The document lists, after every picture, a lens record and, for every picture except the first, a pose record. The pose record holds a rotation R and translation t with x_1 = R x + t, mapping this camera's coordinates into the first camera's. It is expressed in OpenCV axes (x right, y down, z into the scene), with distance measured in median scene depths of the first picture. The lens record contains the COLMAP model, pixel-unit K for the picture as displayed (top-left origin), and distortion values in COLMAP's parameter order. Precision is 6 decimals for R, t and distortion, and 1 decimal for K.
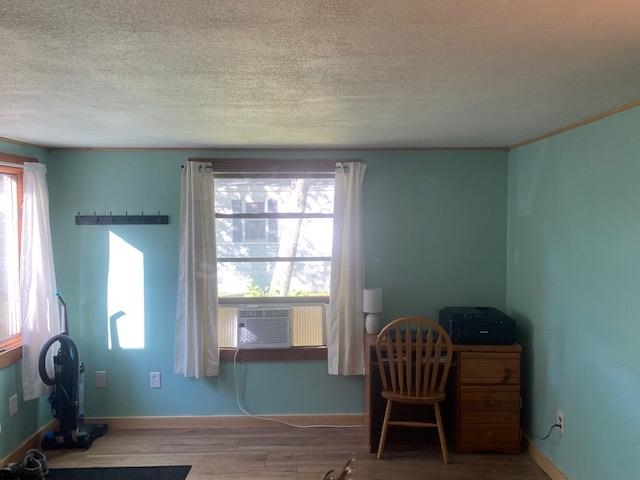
lens RADIAL K [[486.6, 0, 321.8], [0, 486.6, 233.6], [0, 0, 1]] dist [0.043415, -0.049115]
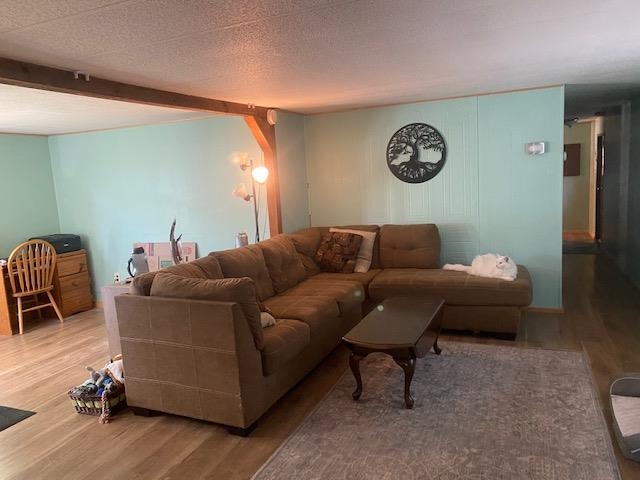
lens RADIAL K [[486.6, 0, 319.1], [0, 486.6, 246.9], [0, 0, 1]] dist [0.043415, -0.049115]
pose [[0.404652, -0.162247, 0.899962, -0.856026], [0.090059, 0.986421, 0.137341, 0.051463], [-0.910025, 0.025474, 0.413769, -0.516394]]
